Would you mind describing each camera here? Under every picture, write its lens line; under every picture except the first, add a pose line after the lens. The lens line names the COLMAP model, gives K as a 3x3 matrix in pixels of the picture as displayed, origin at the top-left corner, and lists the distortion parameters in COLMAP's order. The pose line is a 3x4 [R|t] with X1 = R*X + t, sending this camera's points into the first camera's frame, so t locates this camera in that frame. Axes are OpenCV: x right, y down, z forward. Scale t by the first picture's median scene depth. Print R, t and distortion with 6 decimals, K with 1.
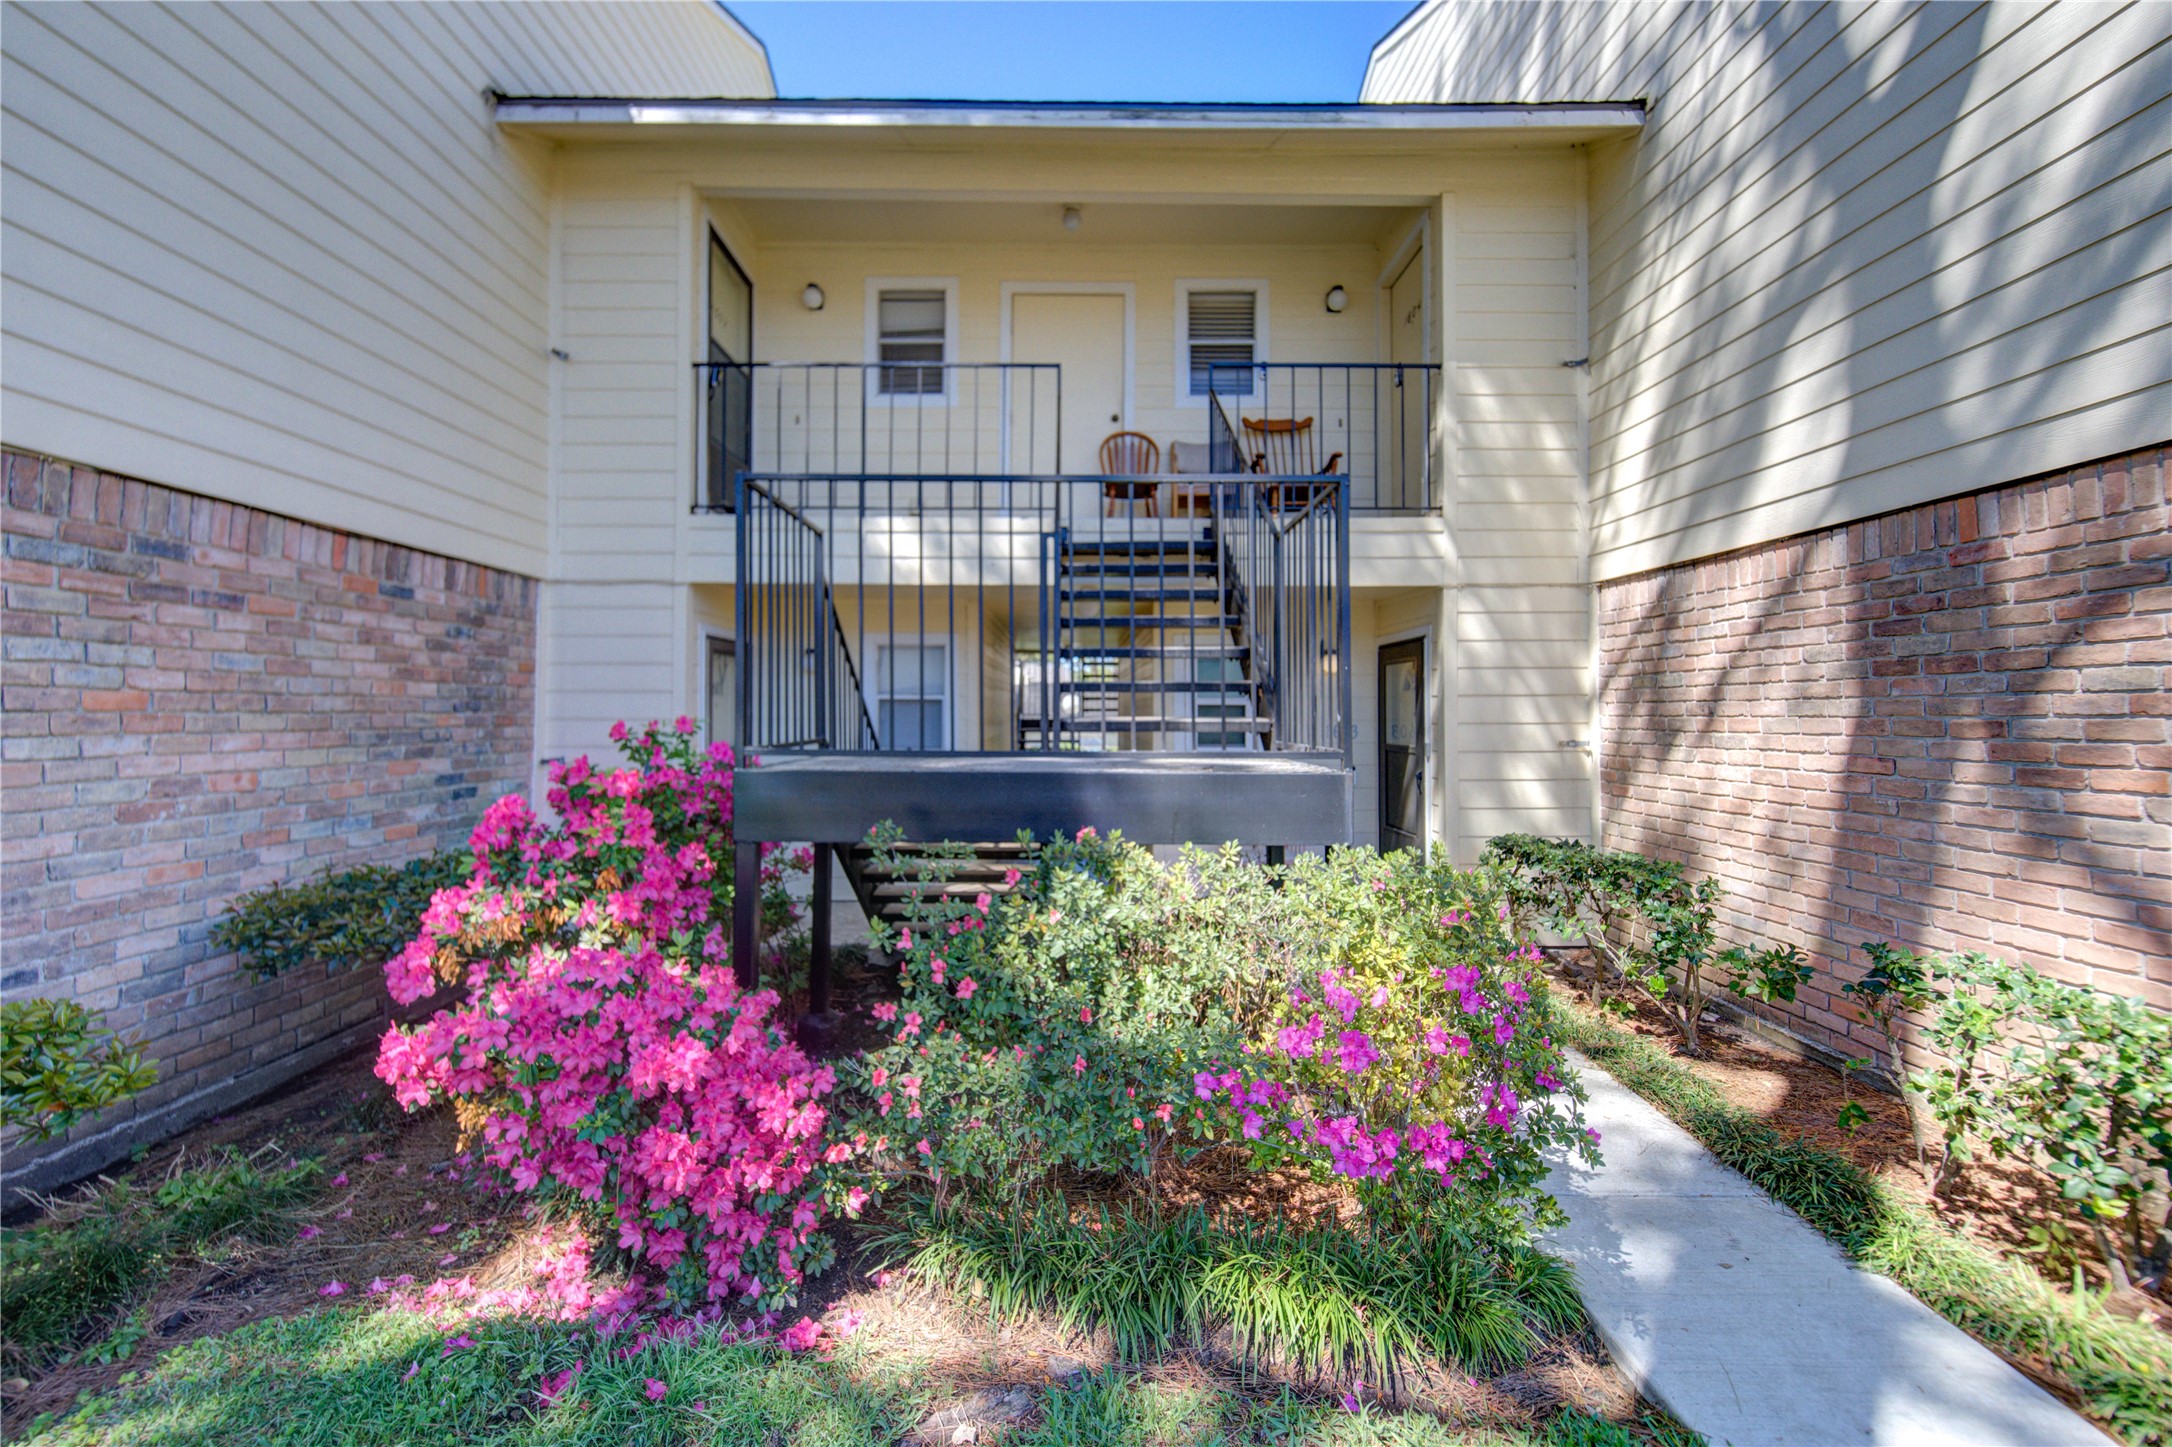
lens RADIAL K [[896.6, 0, 1080.4], [0, 896.6, 717.9], [0, 0, 1]] dist [0.001057, -0.000368]
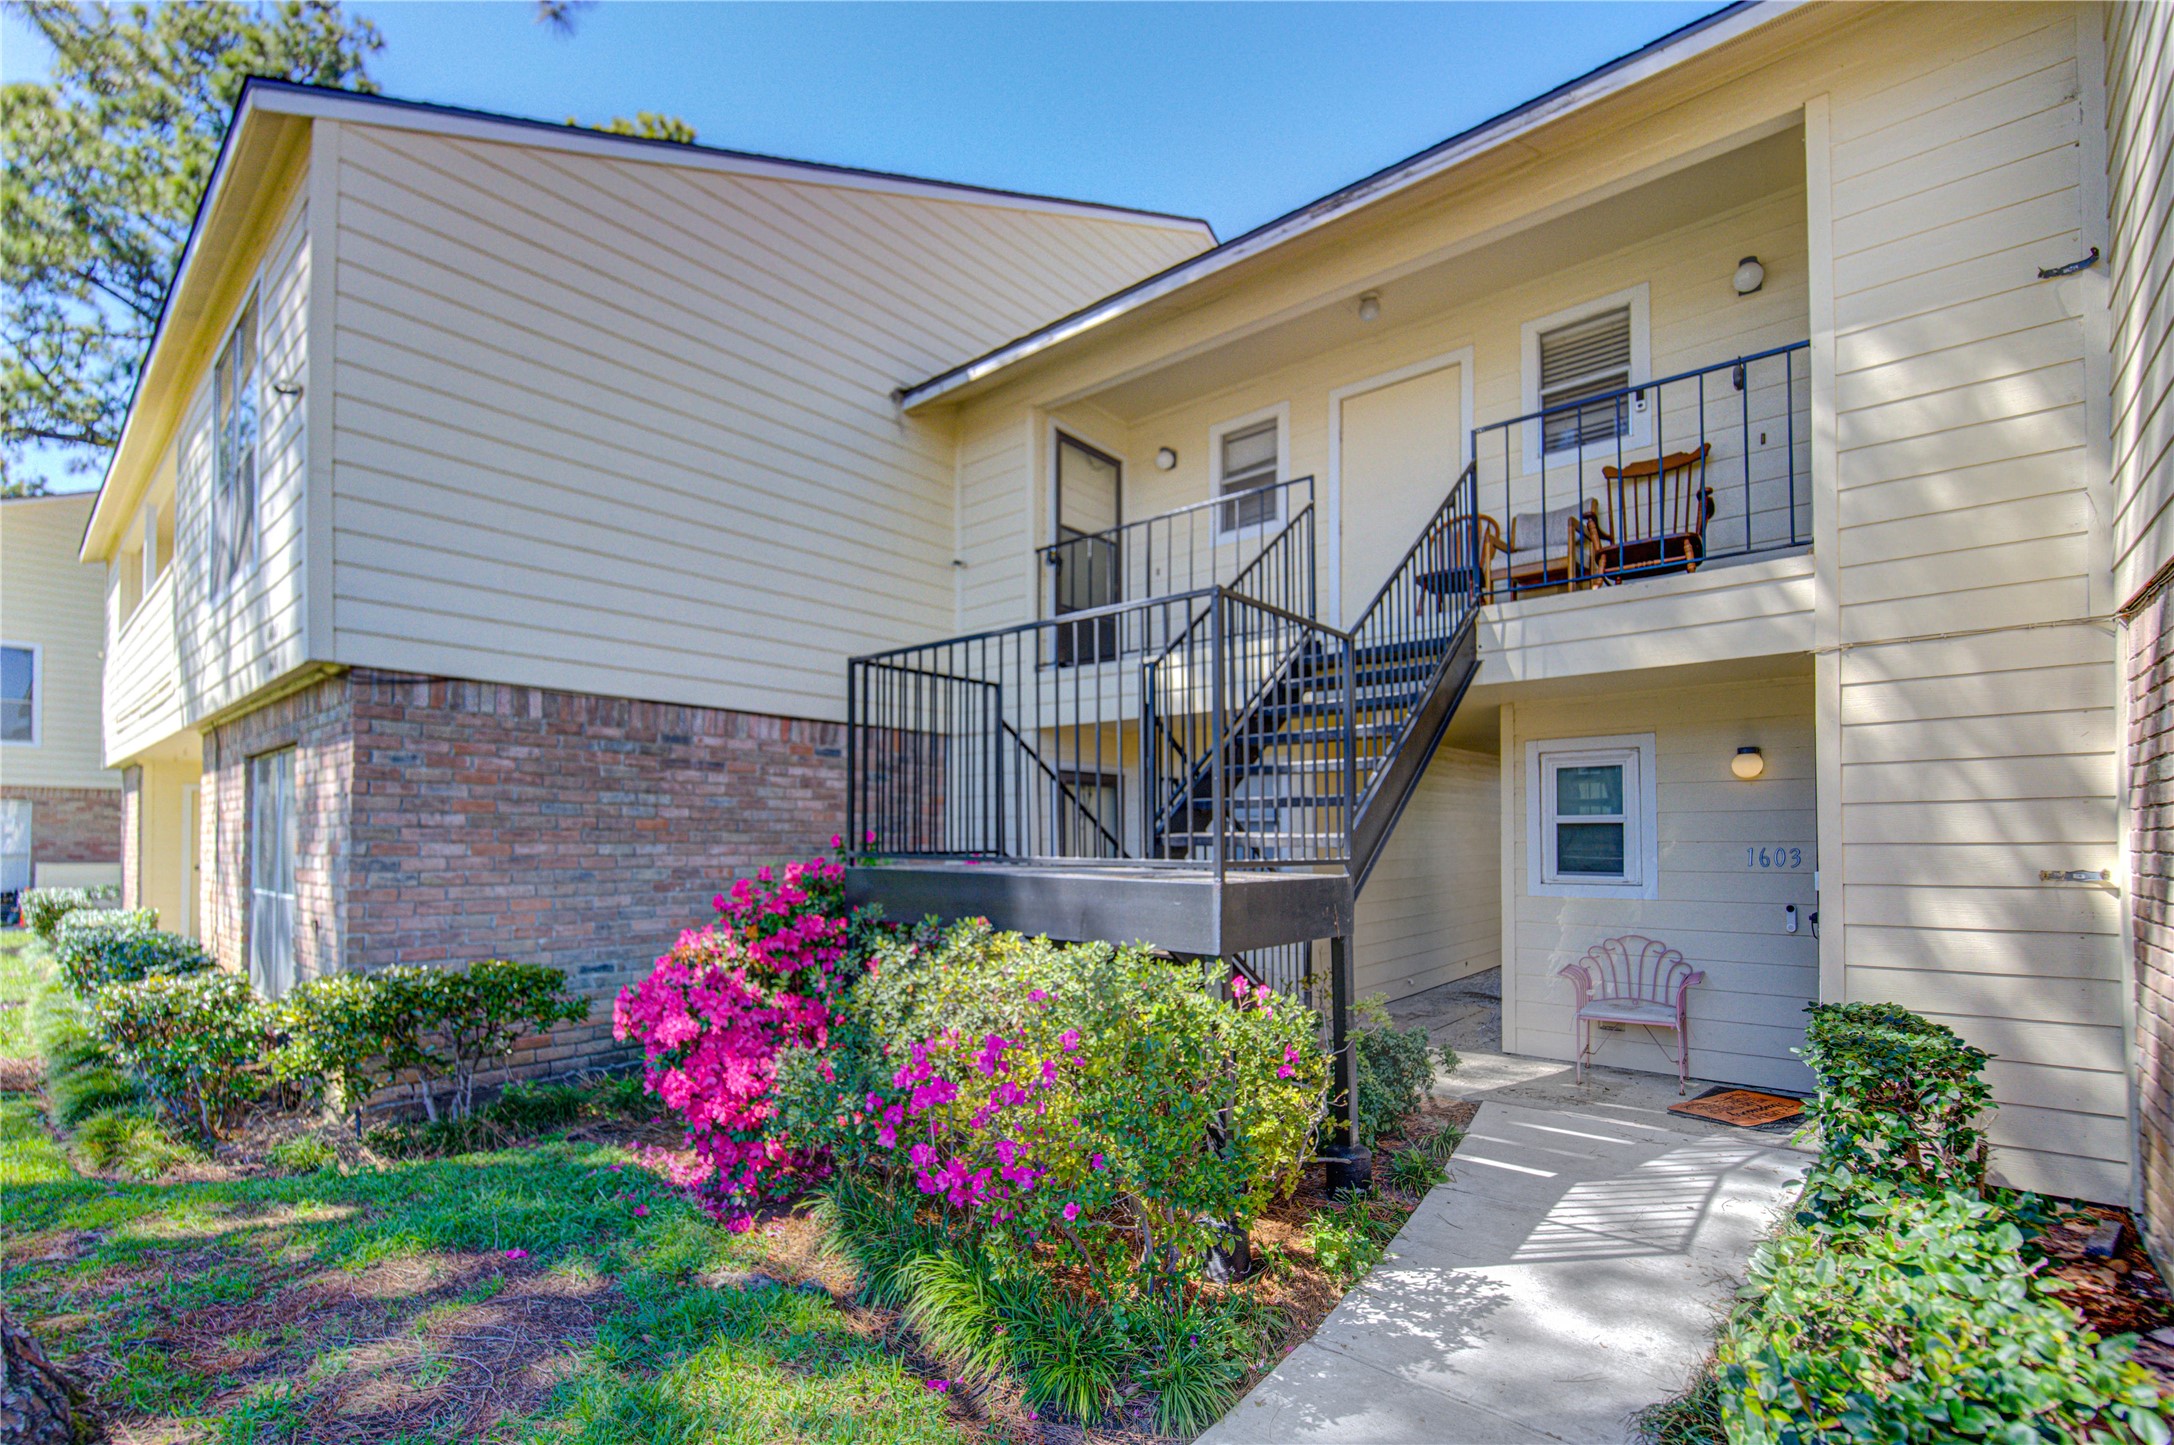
lens RADIAL K [[959.5, 0, 1086.7], [0, 959.5, 845.8], [0, 0, 1]] dist [0.000220, 0.000002]
pose [[0.759271, 0.002079, -0.650772, 0.529243], [-0.005309, 0.999981, -0.003000, 0.015513], [0.650753, 0.005733, 0.759268, 0.054671]]
